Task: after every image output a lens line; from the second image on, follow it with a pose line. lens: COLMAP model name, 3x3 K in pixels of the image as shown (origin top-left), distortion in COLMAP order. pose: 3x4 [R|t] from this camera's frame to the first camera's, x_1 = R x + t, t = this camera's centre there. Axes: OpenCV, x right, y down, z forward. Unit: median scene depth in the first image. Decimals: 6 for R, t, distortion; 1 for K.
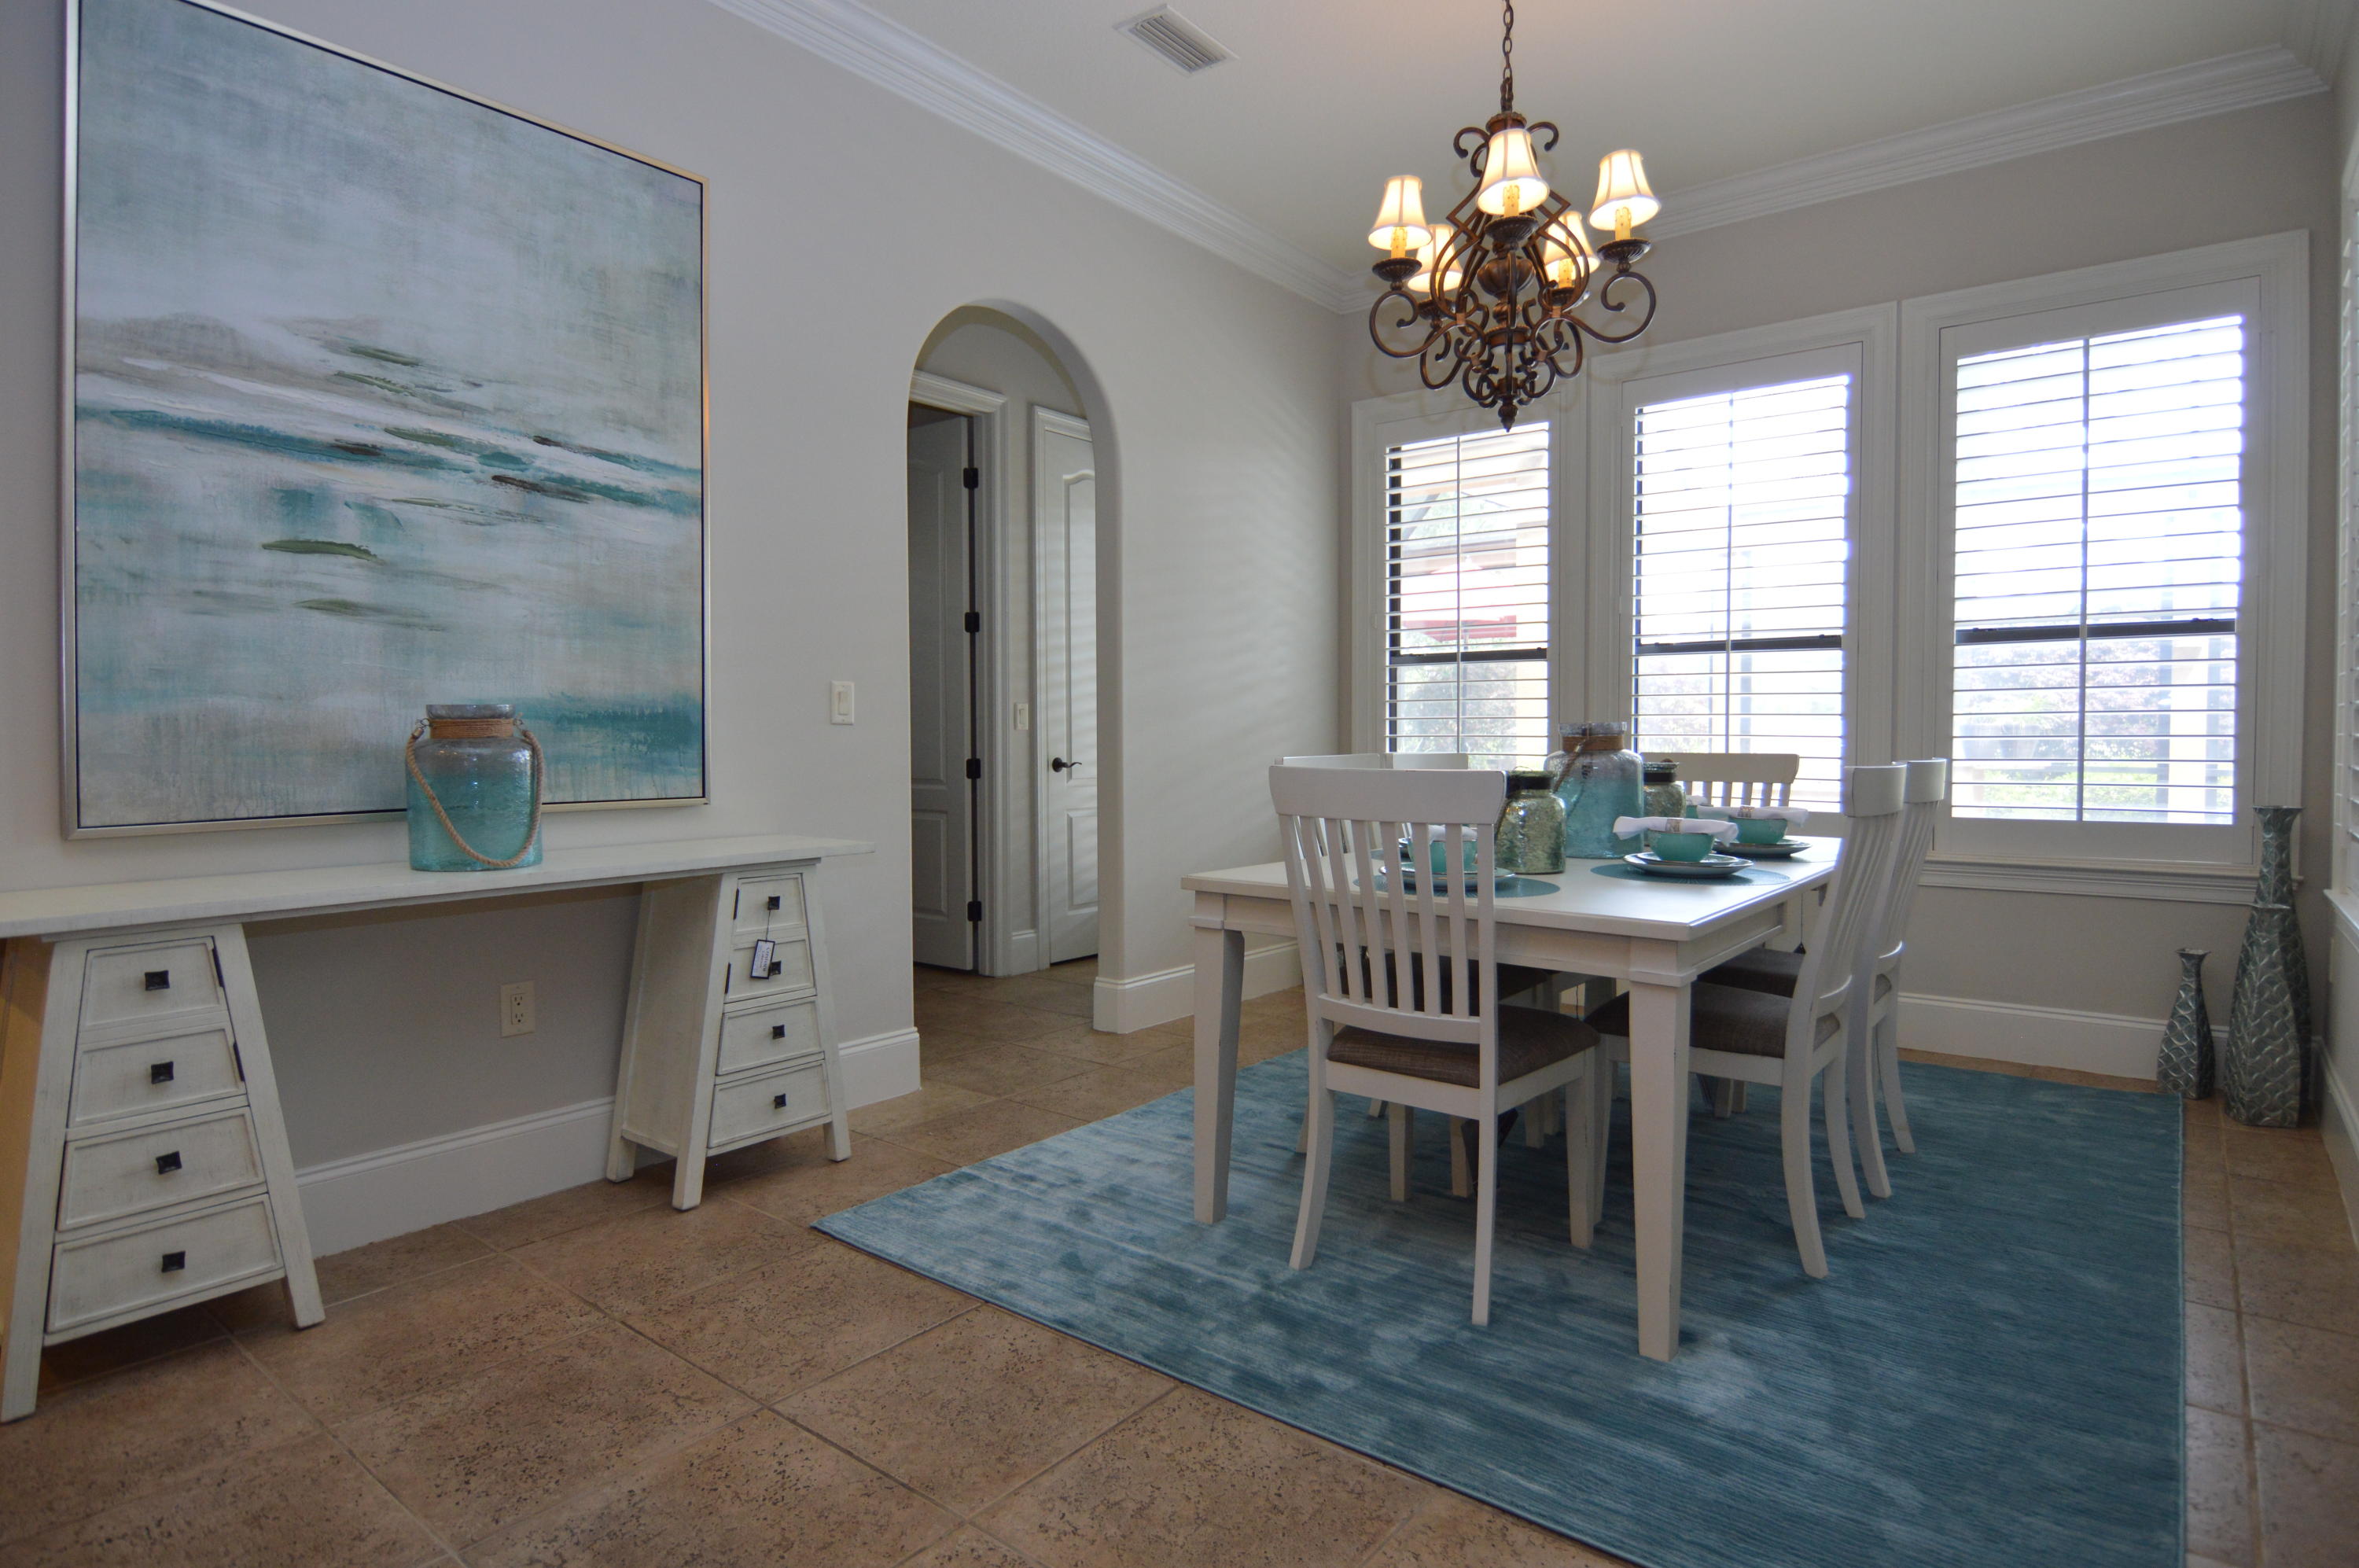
lens RADIAL K [[1266.6, 0, 1168.3], [0, 1266.6, 765.0], [0, 0, 1]] dist [-0.005390, -0.007077]
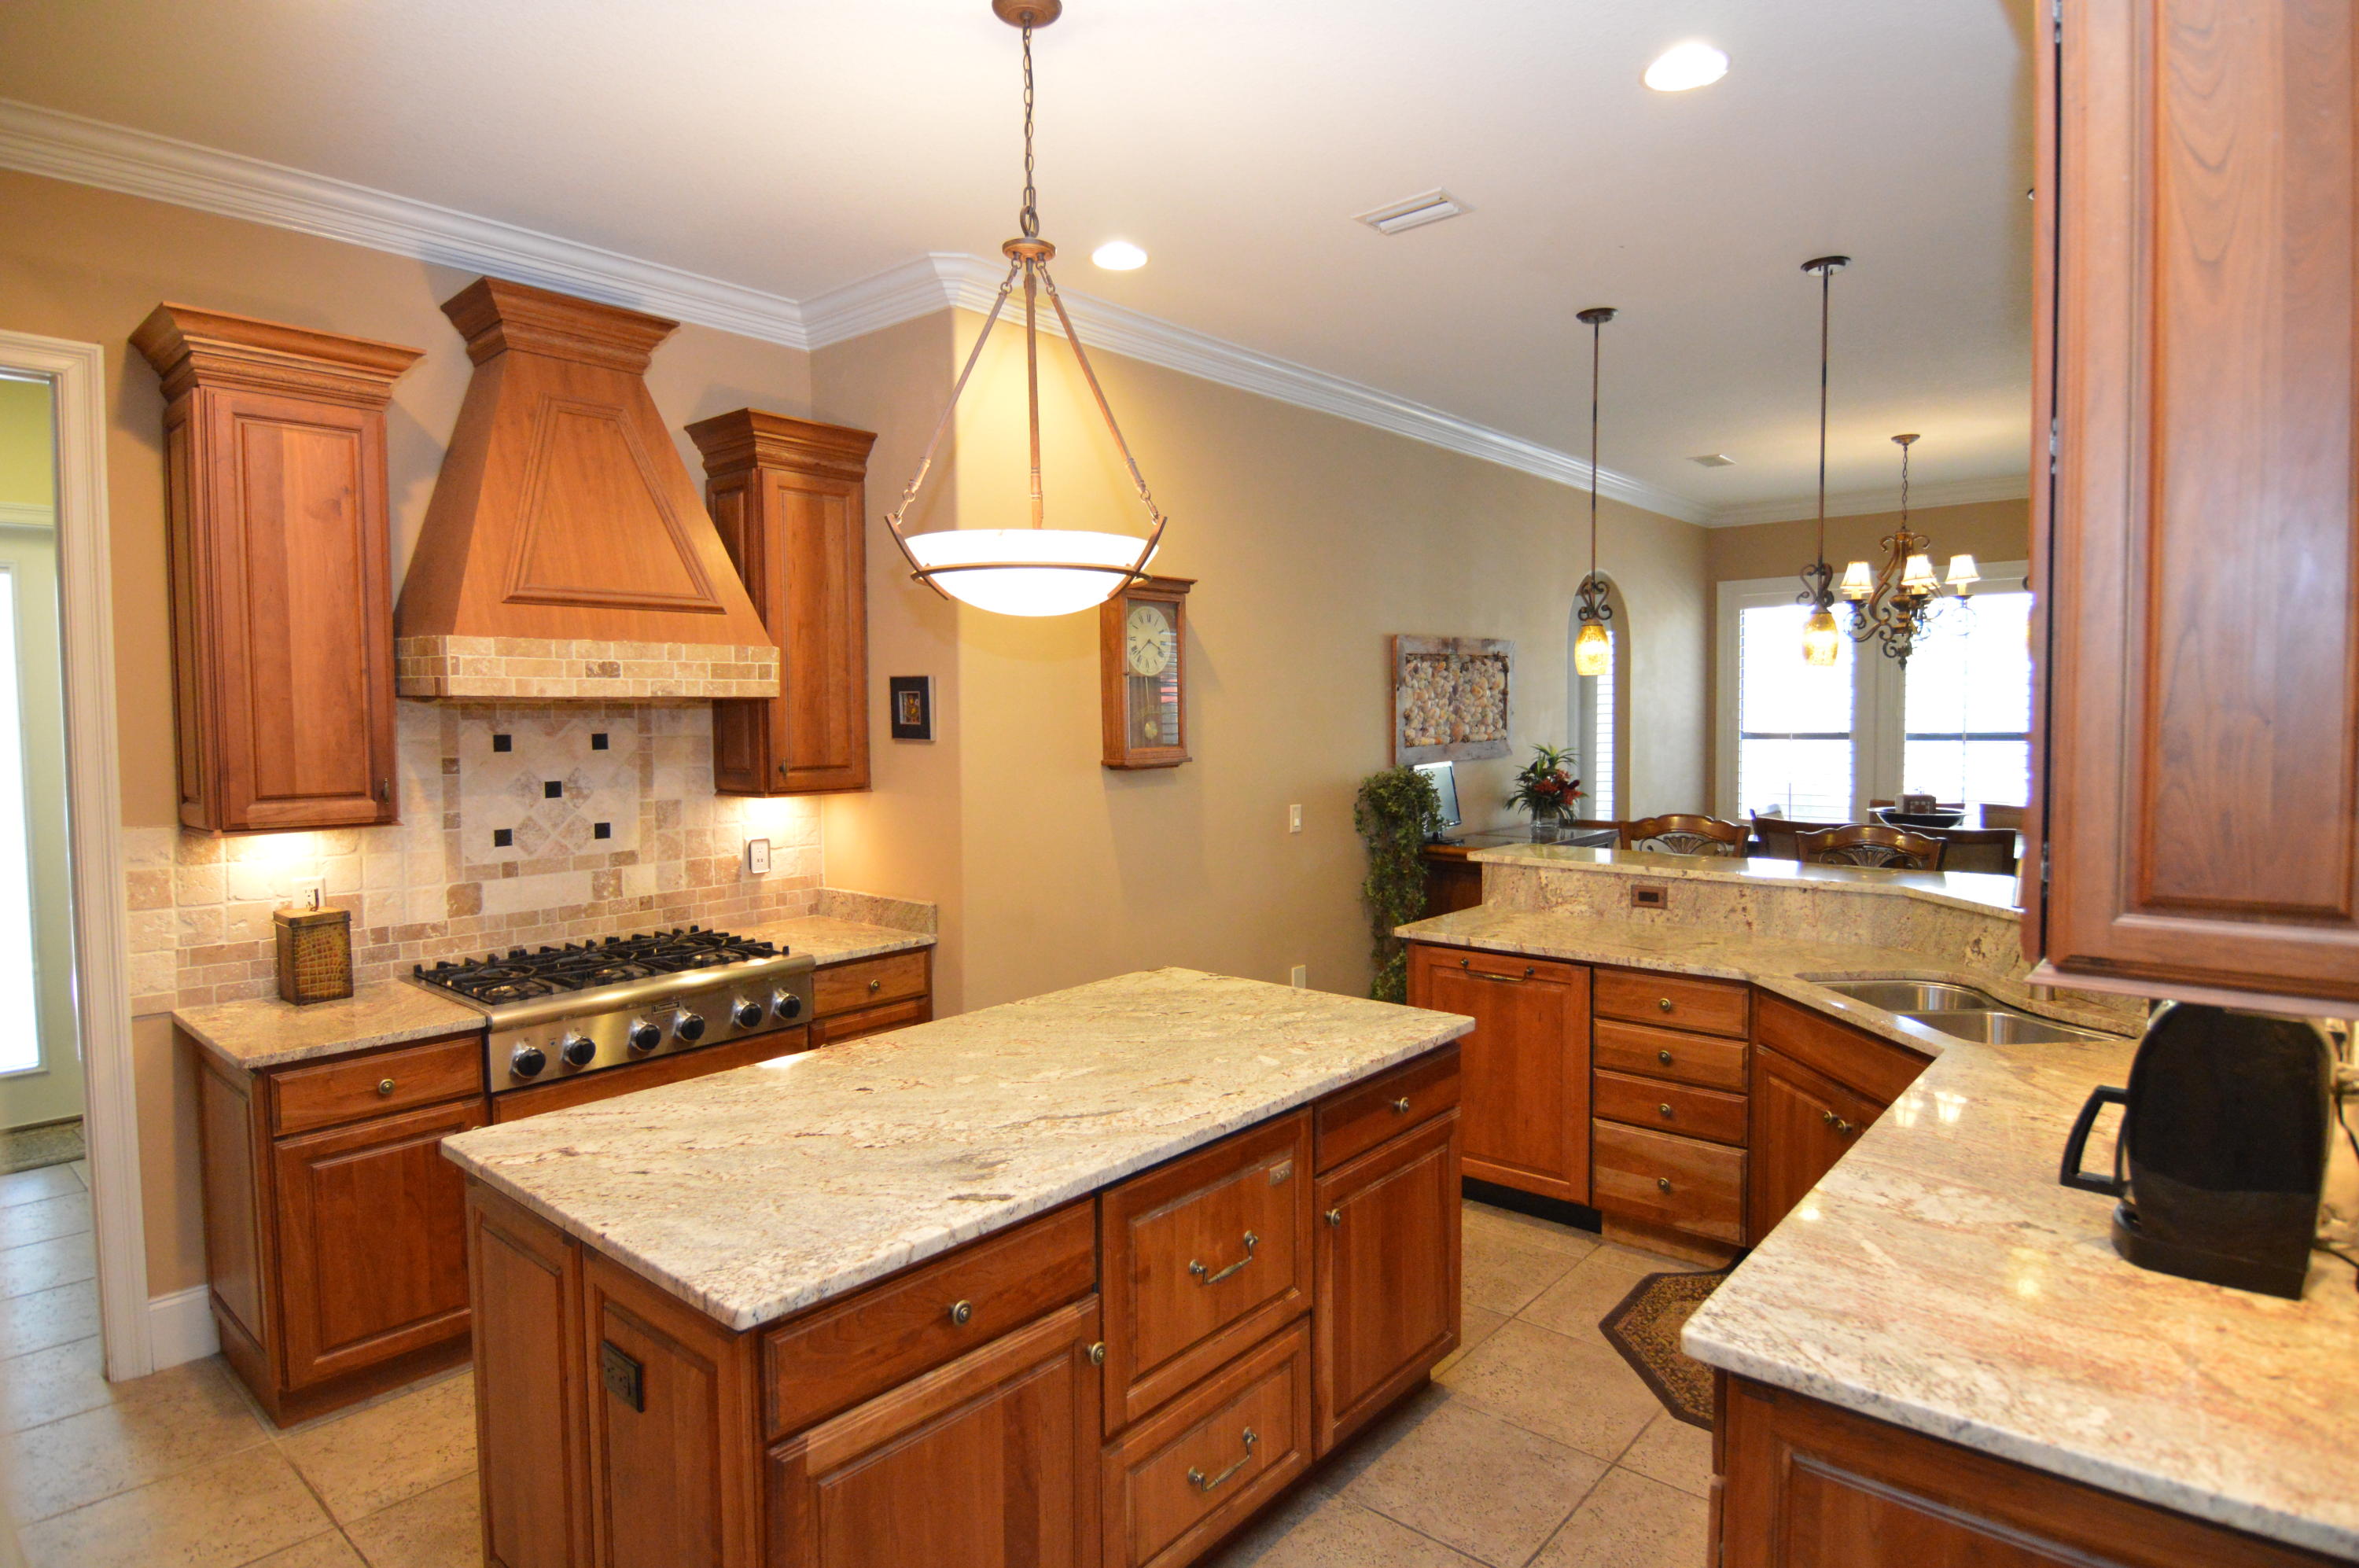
lens RADIAL K [[1266.6, 0, 1175.9], [0, 1266.6, 785.3], [0, 0, 1]] dist [-0.005390, -0.007077]
pose [[0.998972, -0.007161, -0.044771, -1.062085], [0.008400, 0.999585, 0.027542, -0.156906], [0.044555, -0.027890, 0.998618, -1.490261]]
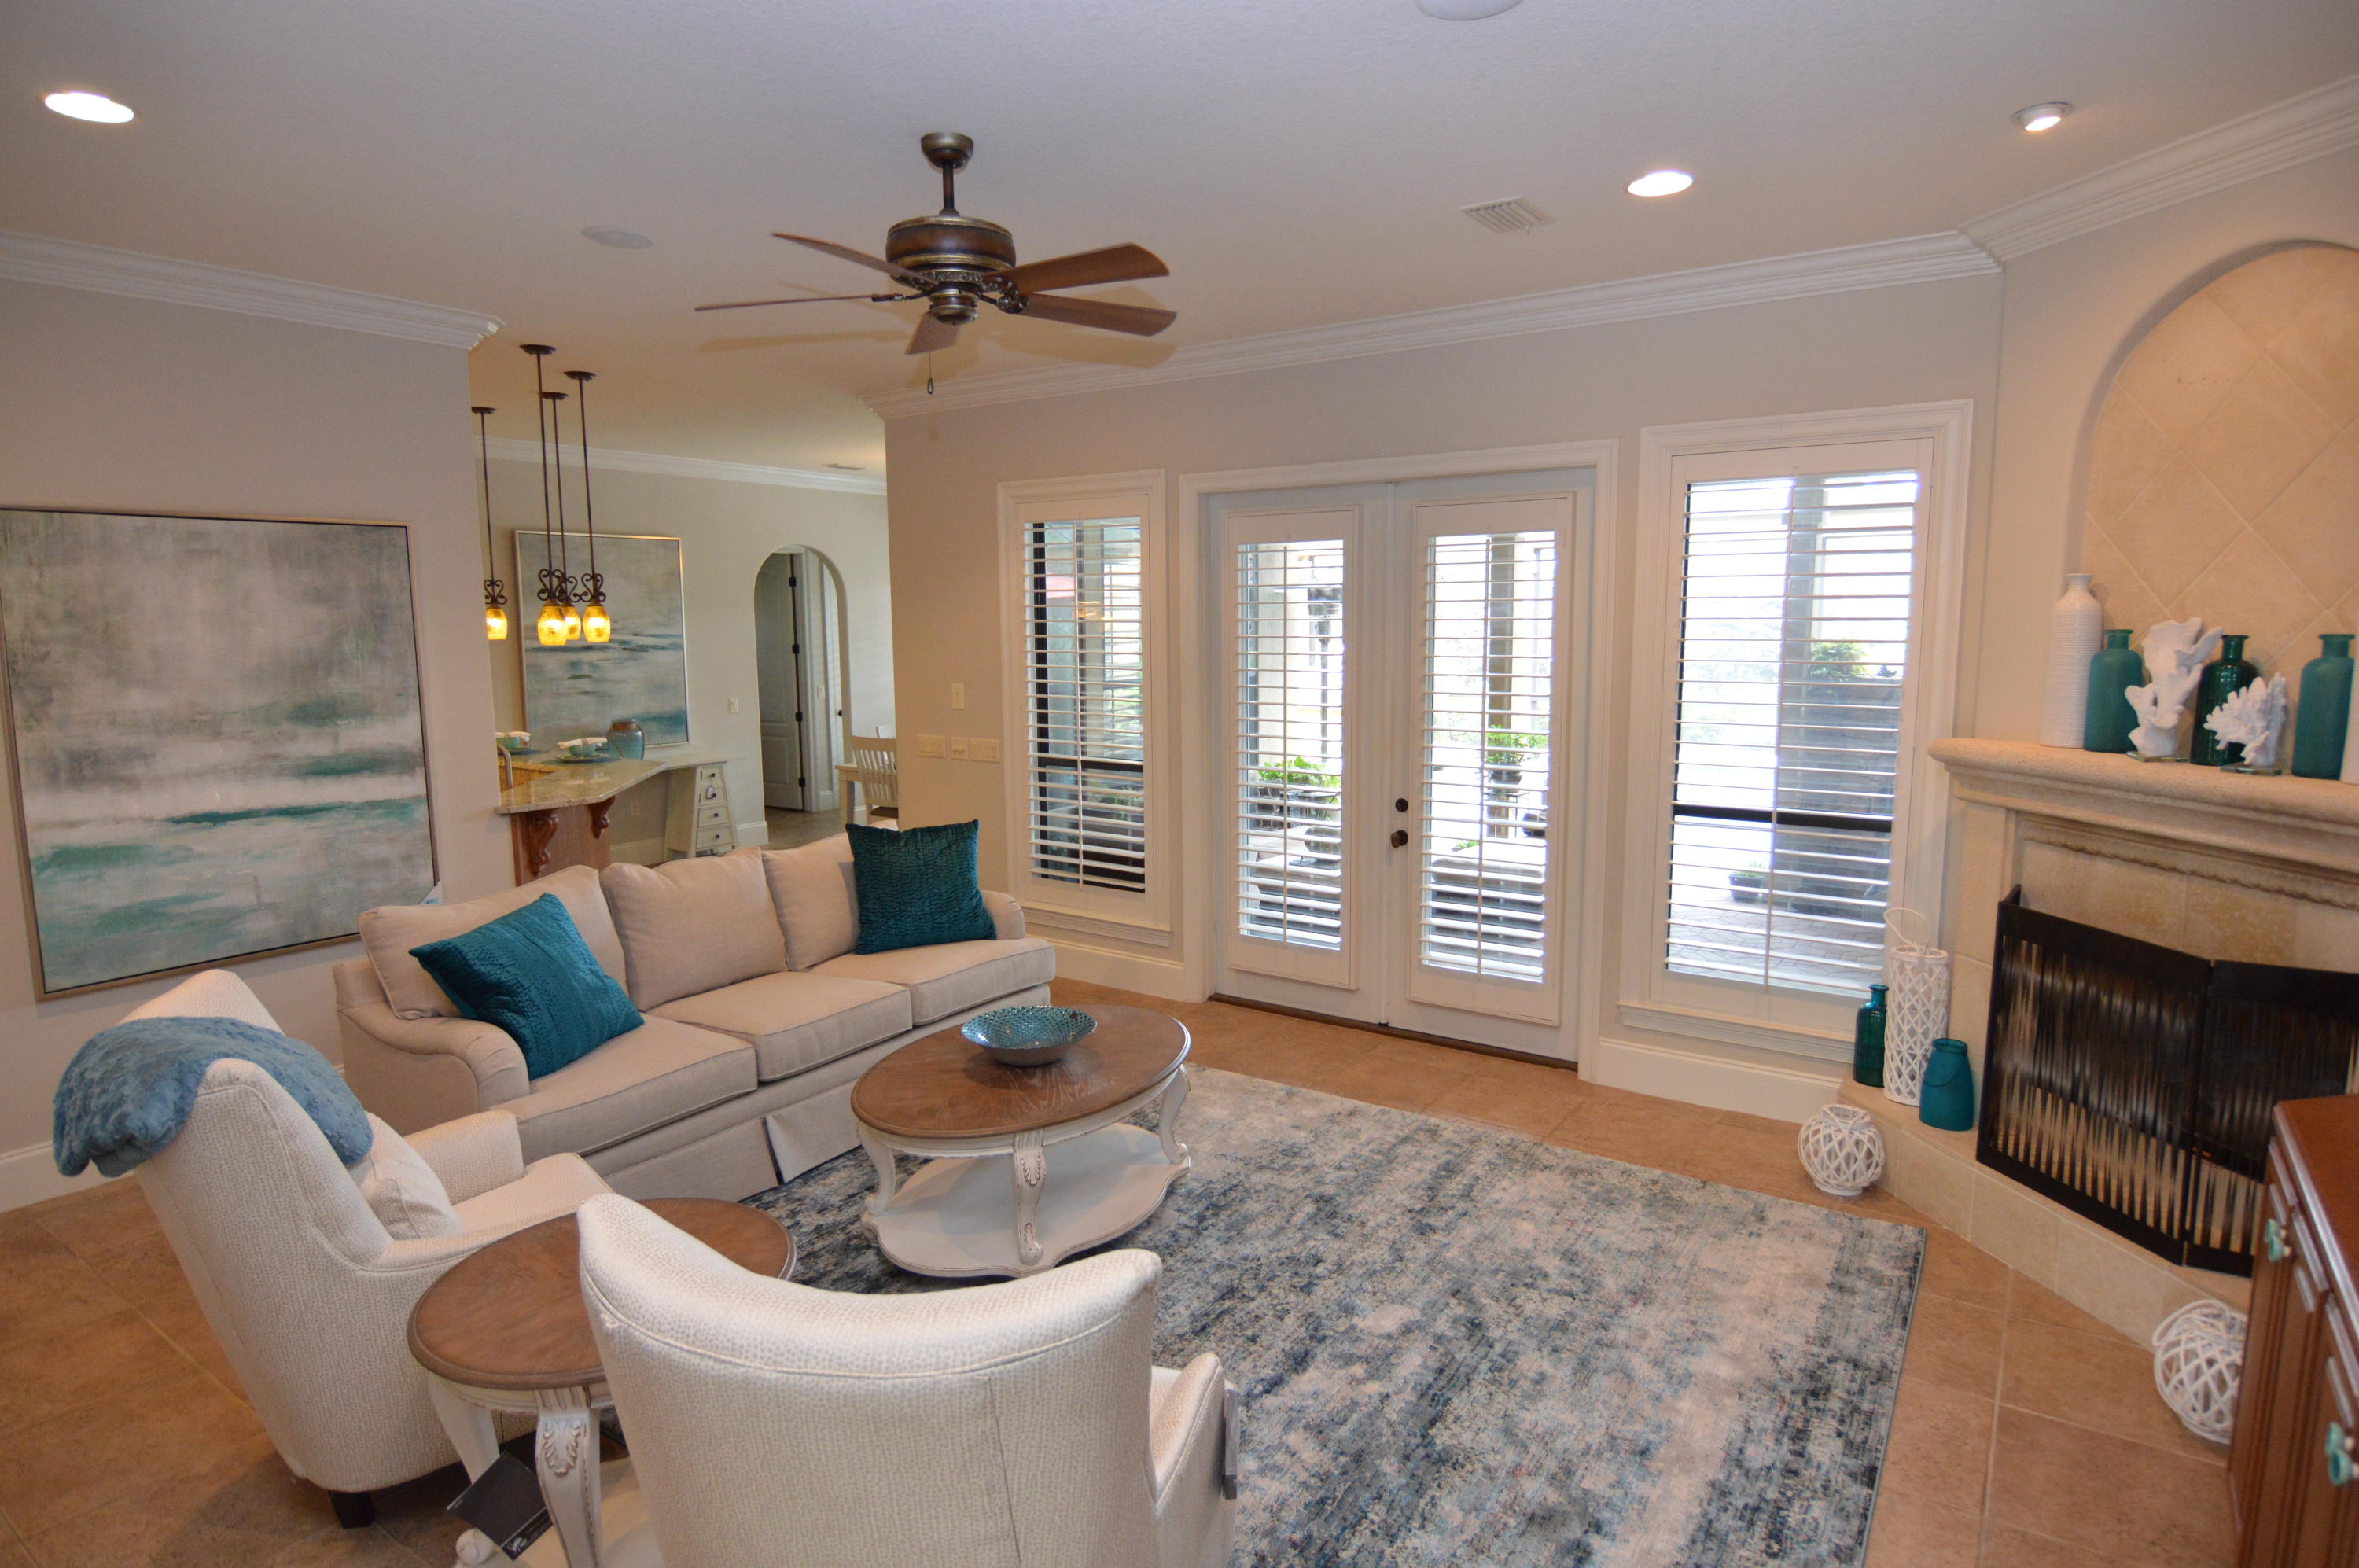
lens RADIAL K [[1266.6, 0, 1182.6], [0, 1266.6, 792.1], [0, 0, 1]] dist [-0.005390, -0.007077]
pose [[0.997243, -0.006053, 0.073956, 0.737312], [-0.002346, 0.993597, 0.112958, -0.248484], [-0.074166, -0.112821, 0.990844, -2.623104]]
